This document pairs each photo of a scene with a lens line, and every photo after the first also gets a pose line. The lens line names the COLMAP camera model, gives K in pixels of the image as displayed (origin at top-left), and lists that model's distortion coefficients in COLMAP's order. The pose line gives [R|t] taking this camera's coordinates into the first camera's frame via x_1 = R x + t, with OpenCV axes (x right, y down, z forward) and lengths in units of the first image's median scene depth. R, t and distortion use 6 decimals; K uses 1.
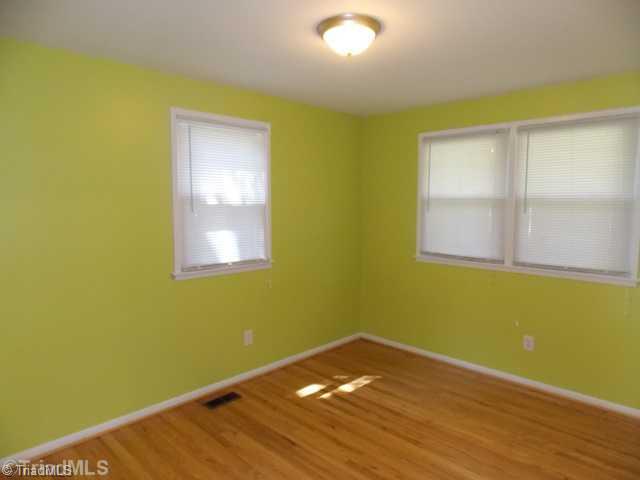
lens RADIAL K [[423.4, 0, 325.6], [0, 423.4, 234.0], [0, 0, 1]] dist [-0.003381, -0.005131]
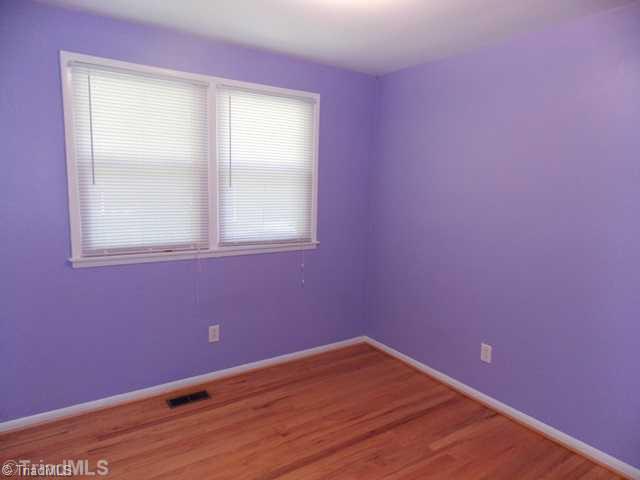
lens RADIAL K [[423.4, 0, 317.1], [0, 423.4, 237.9], [0, 0, 1]] dist [-0.003381, -0.005131]
pose [[0.975492, 0.053275, -0.213489, 0.155677], [-0.040454, 0.997131, 0.063981, -0.011152], [0.216285, -0.053777, 0.974848, 0.168076]]
